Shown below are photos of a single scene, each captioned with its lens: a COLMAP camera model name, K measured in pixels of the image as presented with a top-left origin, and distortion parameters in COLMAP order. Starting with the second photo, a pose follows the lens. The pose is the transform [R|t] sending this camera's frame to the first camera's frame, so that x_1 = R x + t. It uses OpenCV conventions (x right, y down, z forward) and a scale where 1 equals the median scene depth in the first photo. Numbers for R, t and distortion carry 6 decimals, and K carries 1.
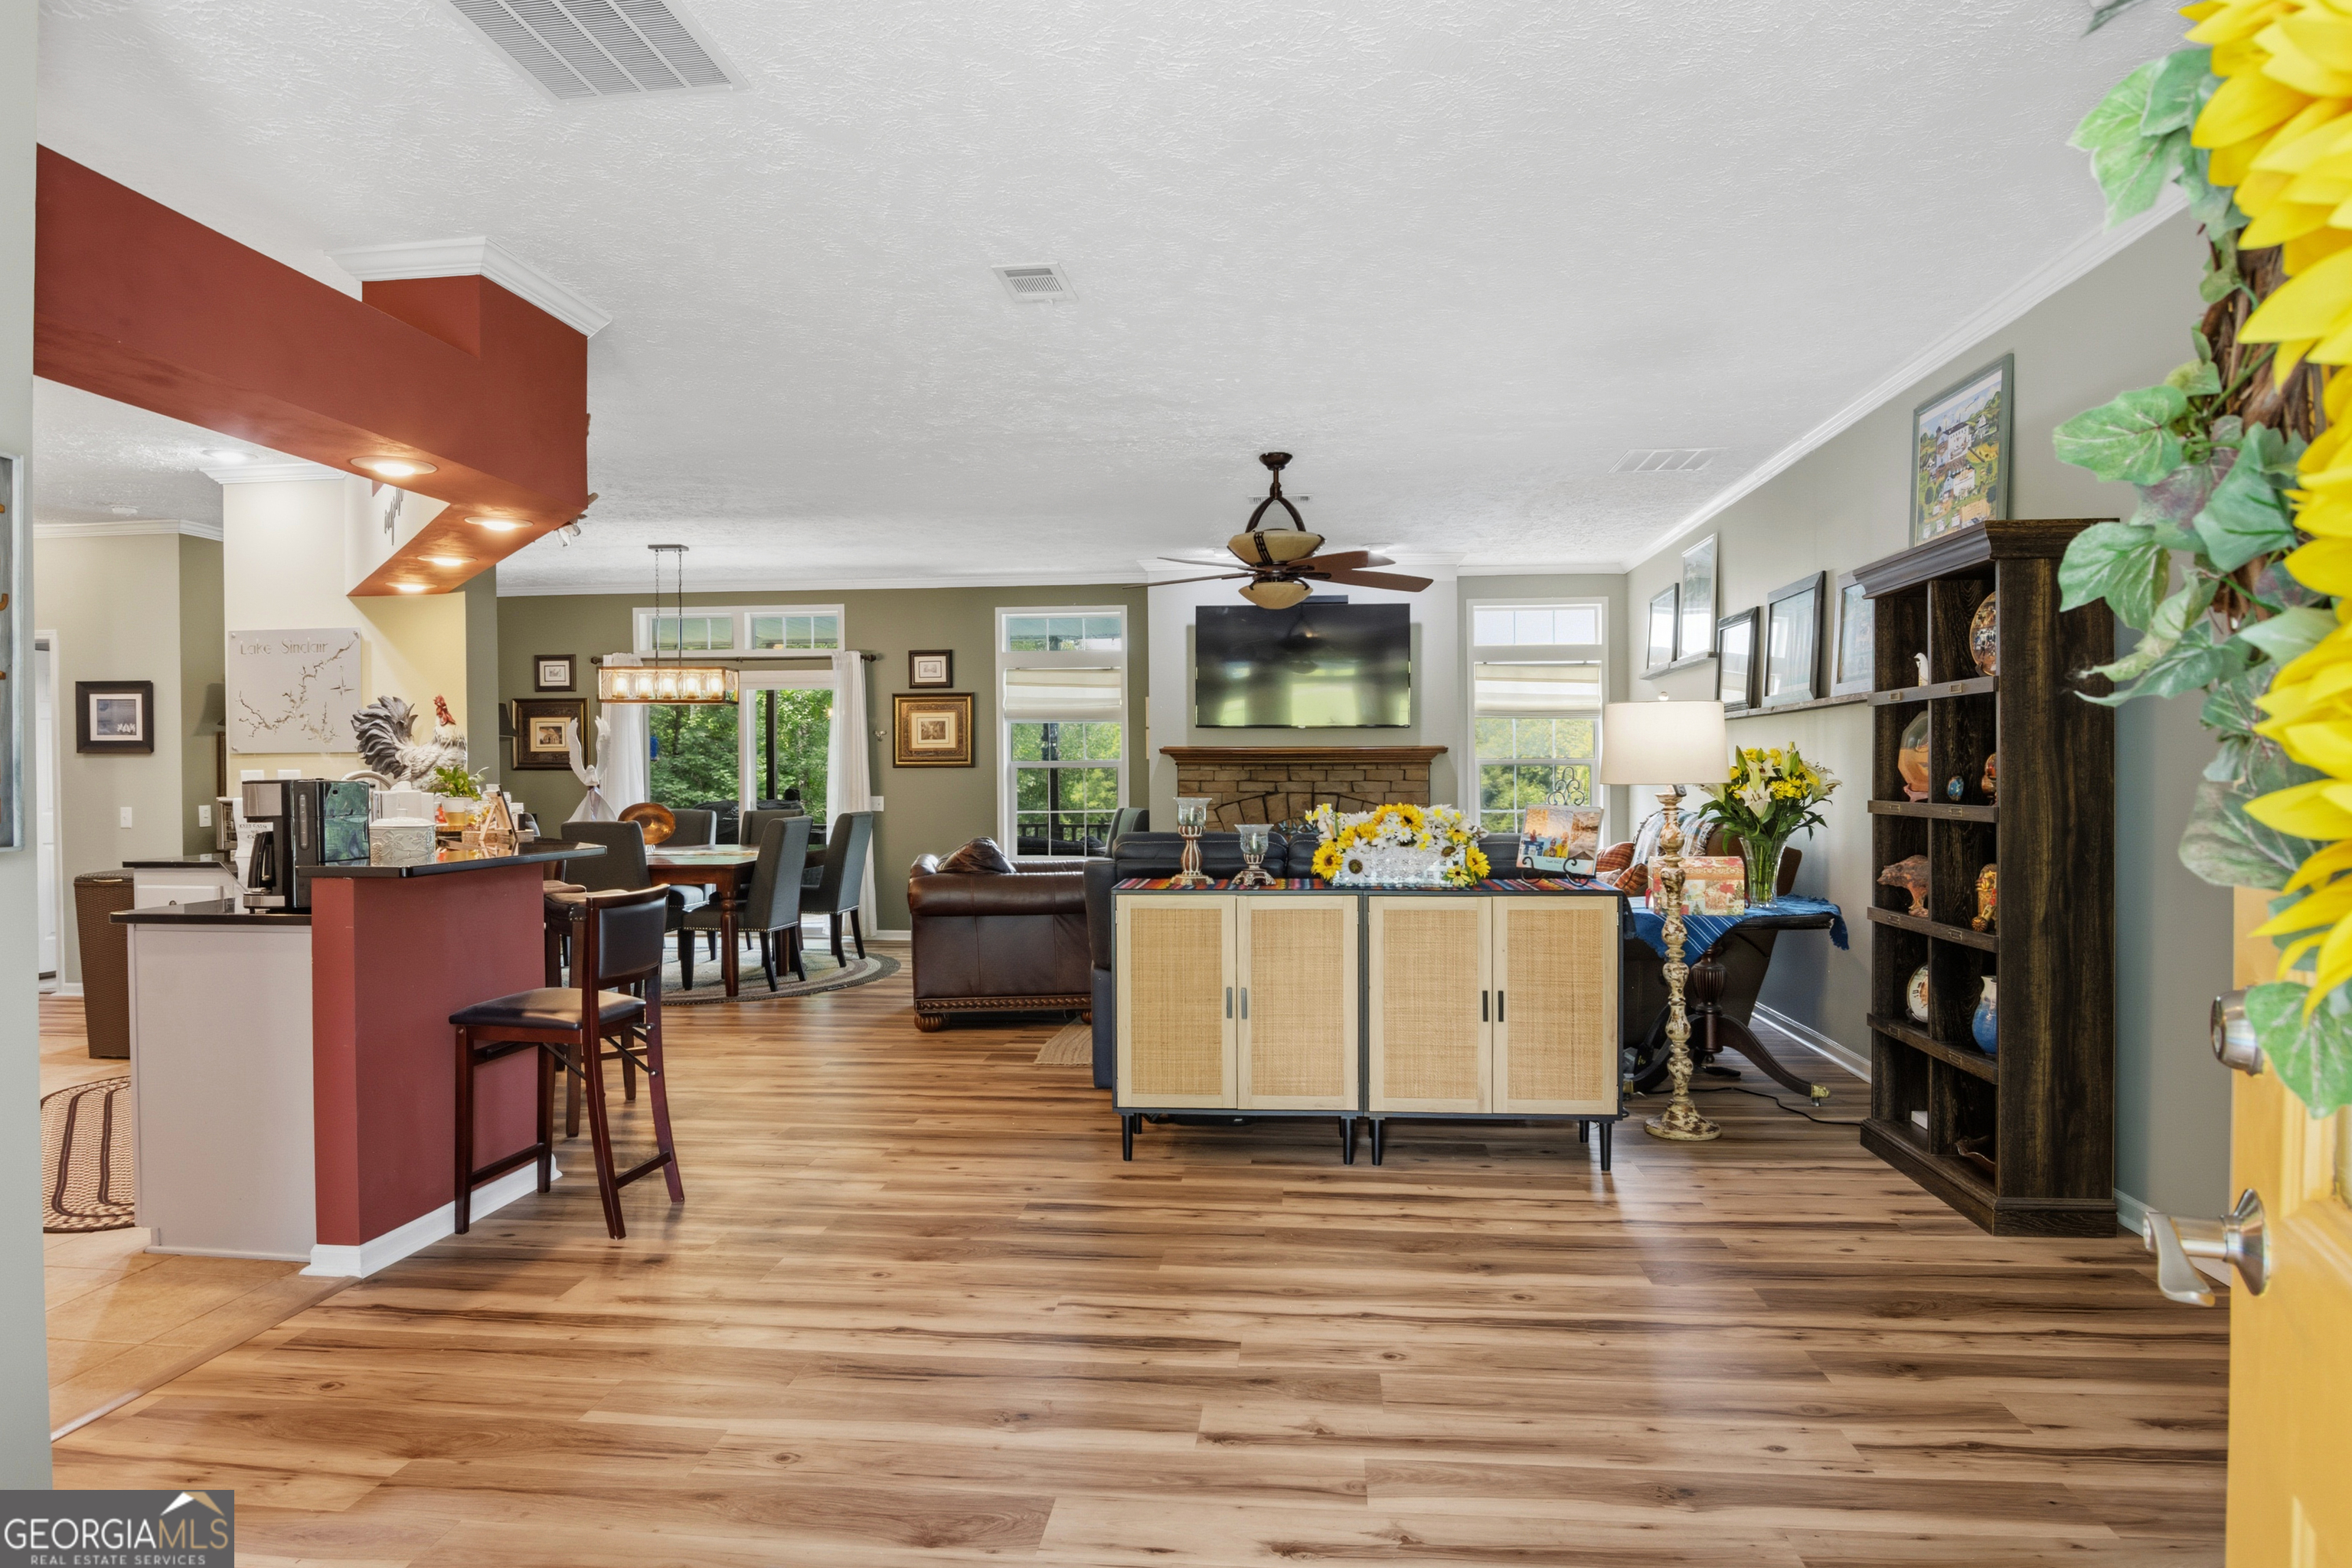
lens RADIAL K [[1275.8, 0, 1186.0], [0, 1275.8, 789.0], [0, 0, 1]] dist [-0.030152, 0.019172]
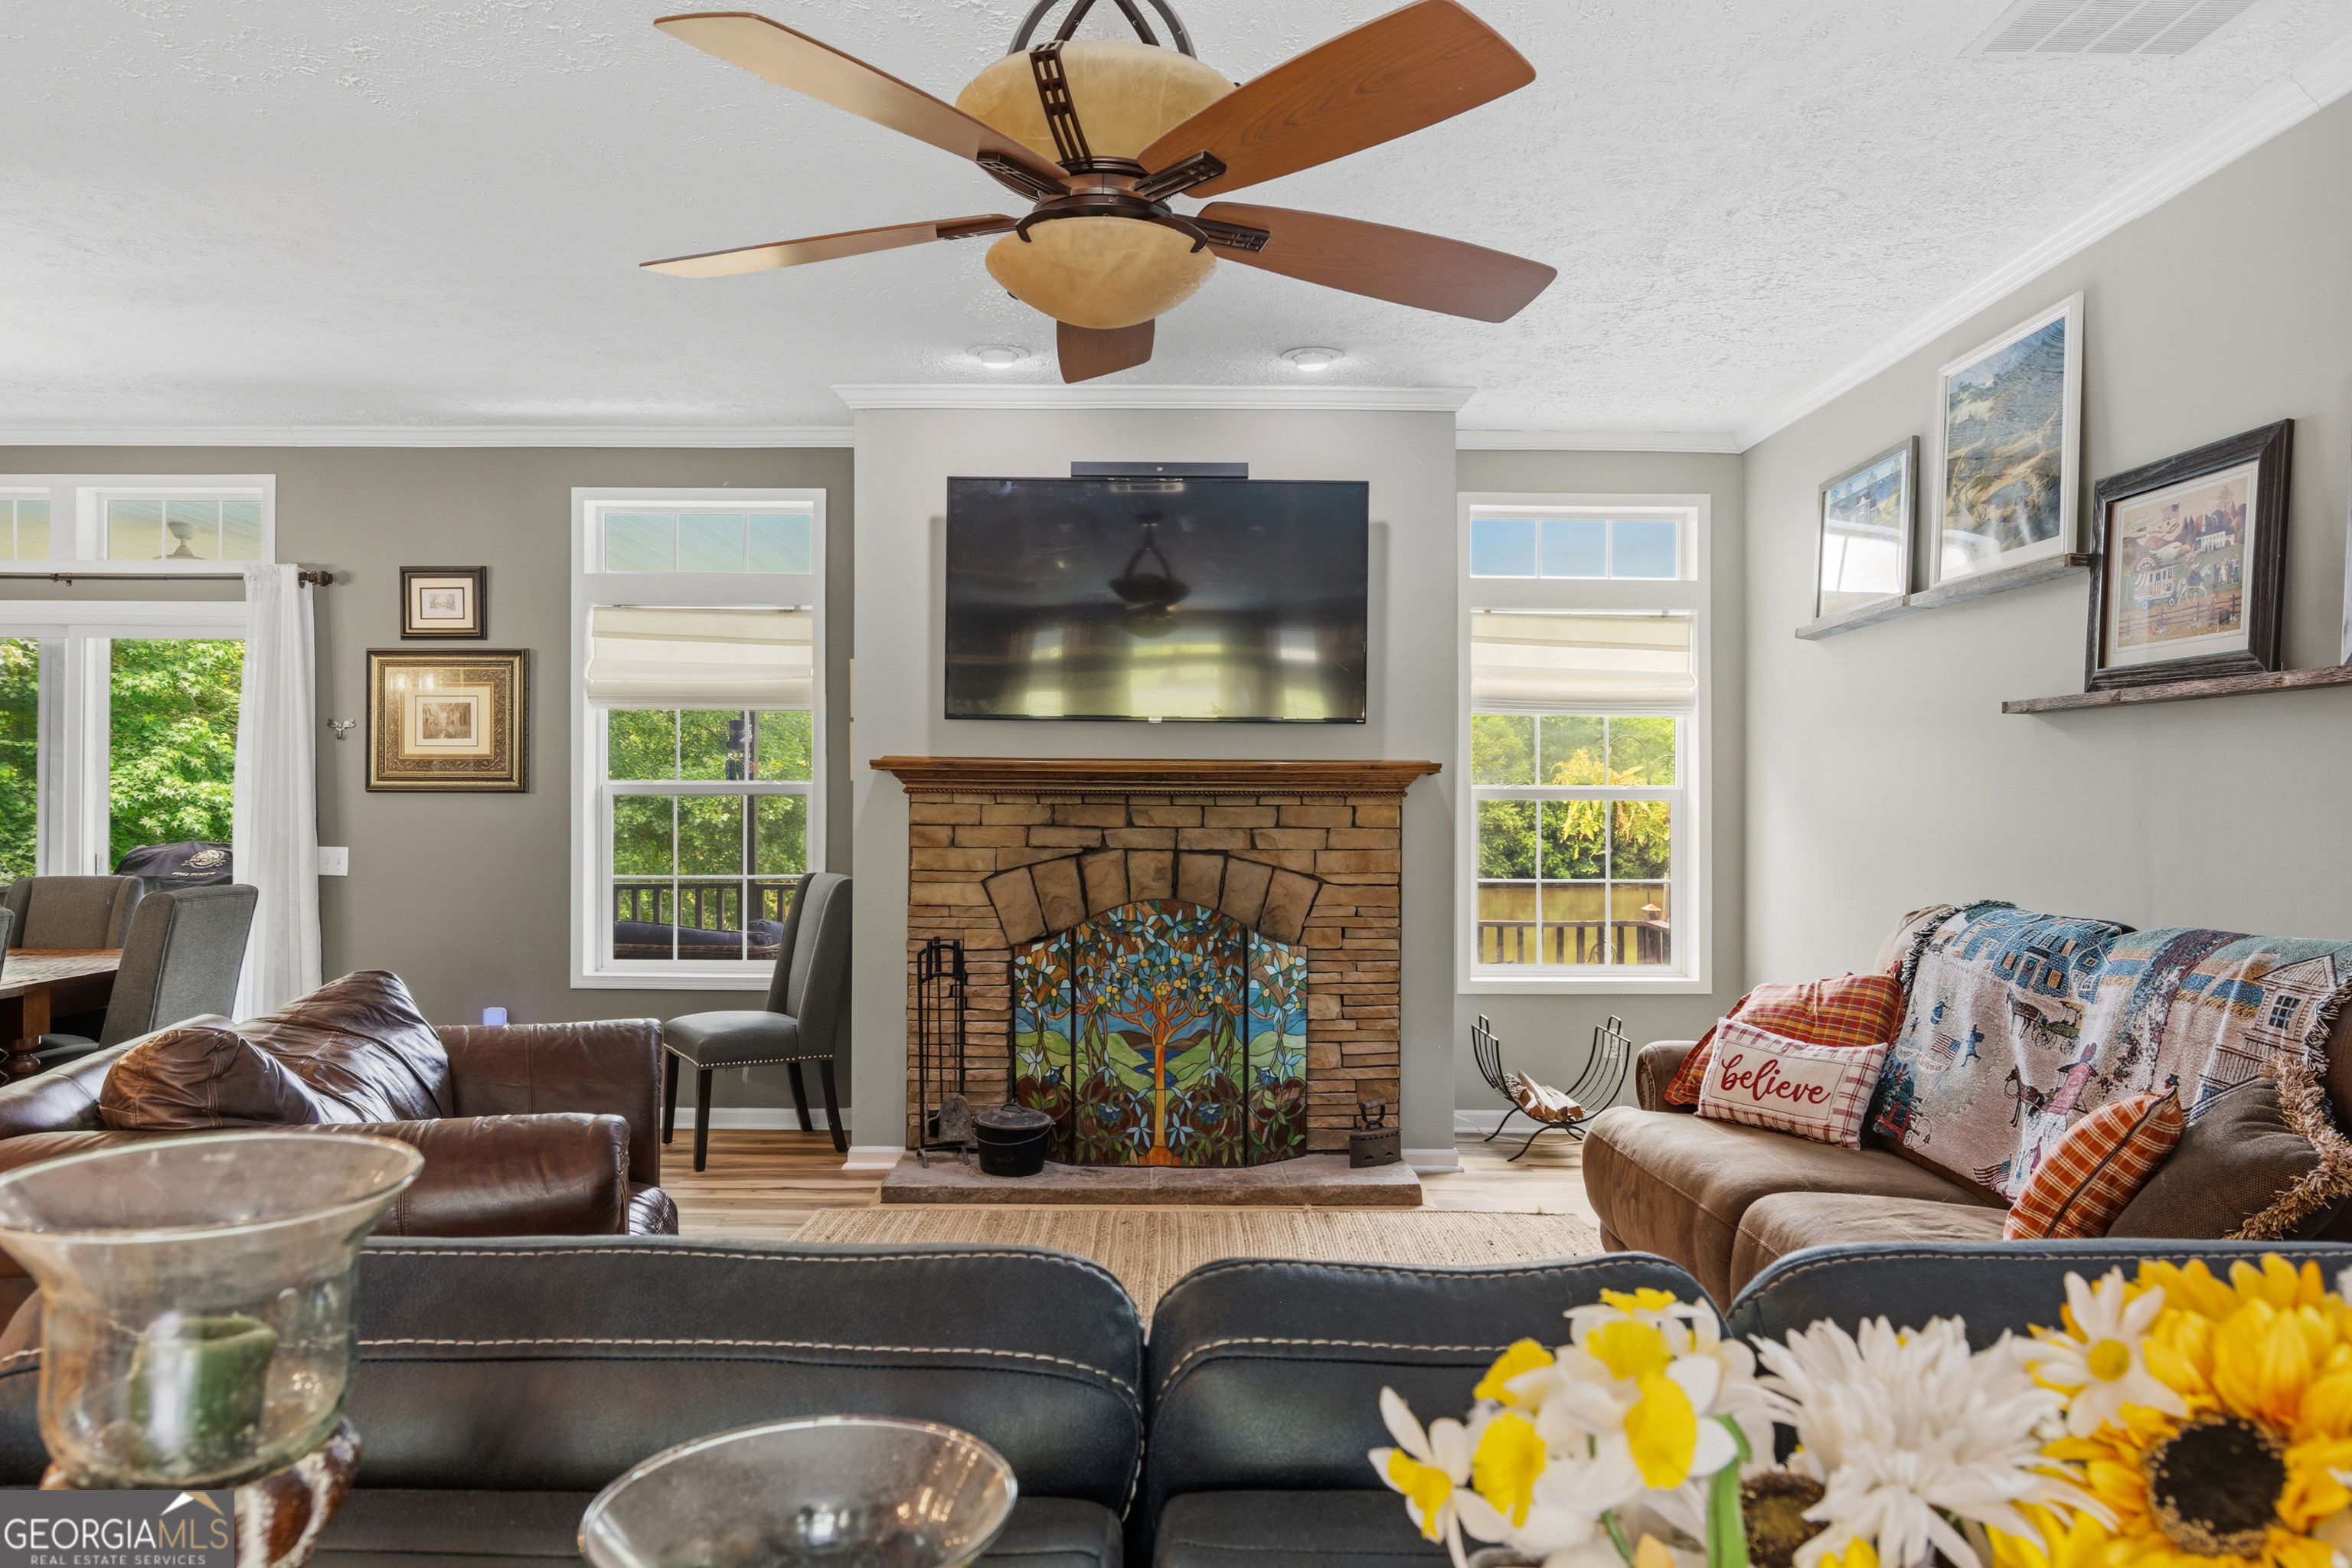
lens RADIAL K [[1275.8, 0, 1172.2], [0, 1275.8, 790.6], [0, 0, 1]] dist [-0.030152, 0.019172]
pose [[0.992706, 0.009445, 0.120190, 0.034074], [-0.007420, 0.999823, -0.017289, -0.010994], [-0.120332, 0.016271, 0.992600, 0.458227]]
